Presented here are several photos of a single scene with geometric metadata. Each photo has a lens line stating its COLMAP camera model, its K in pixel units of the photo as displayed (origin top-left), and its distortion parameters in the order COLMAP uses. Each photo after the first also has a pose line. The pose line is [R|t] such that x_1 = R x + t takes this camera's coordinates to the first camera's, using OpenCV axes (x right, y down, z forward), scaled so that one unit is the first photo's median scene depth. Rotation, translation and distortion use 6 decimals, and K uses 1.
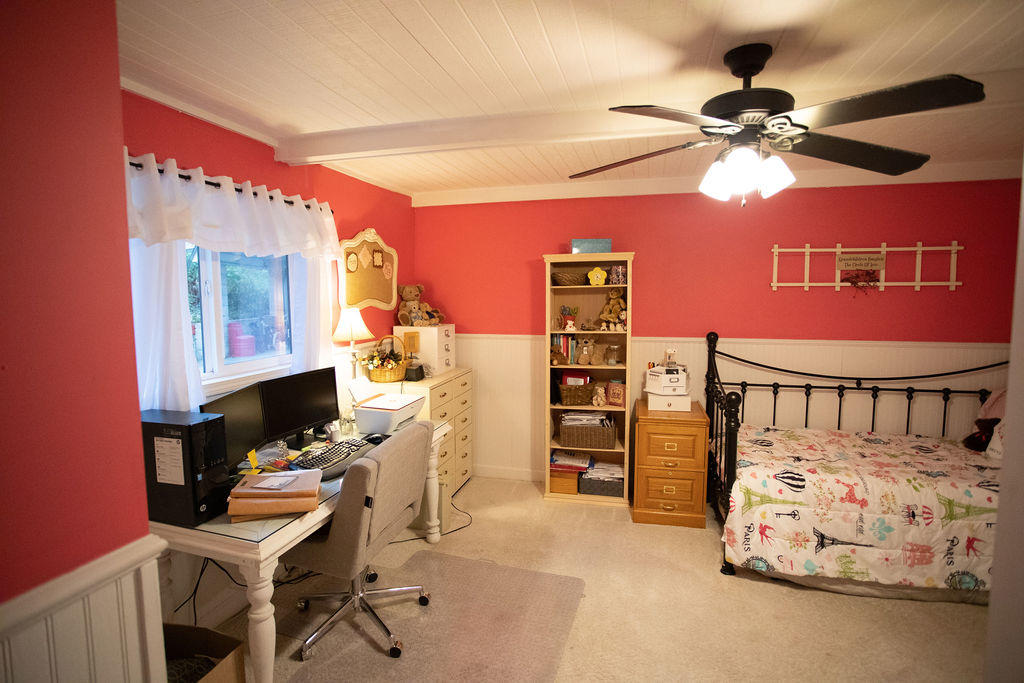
lens RADIAL K [[508.0, 0, 511.1], [0, 508.0, 342.0], [0, 0, 1]] dist [-0.023532, 0.006154]
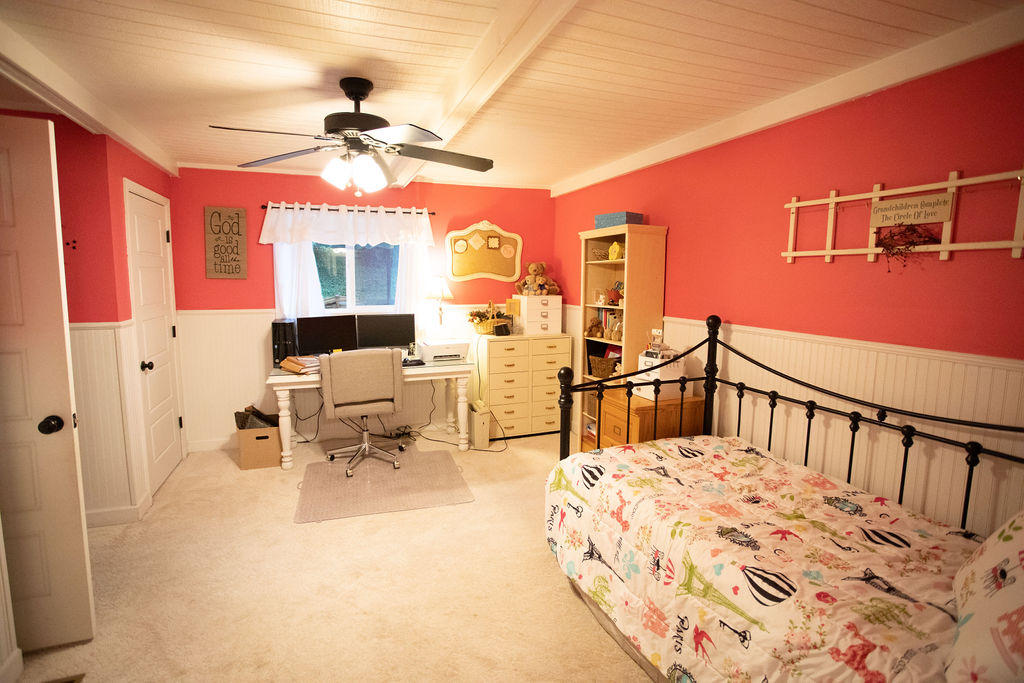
lens RADIAL K [[508.0, 0, 505.1], [0, 508.0, 340.2], [0, 0, 1]] dist [-0.023532, 0.006154]
pose [[0.558451, 0.112252, -0.821908, 0.925658], [-0.087335, 0.993252, 0.076312, -0.013457], [0.824927, 0.029165, 0.564486, 0.286593]]
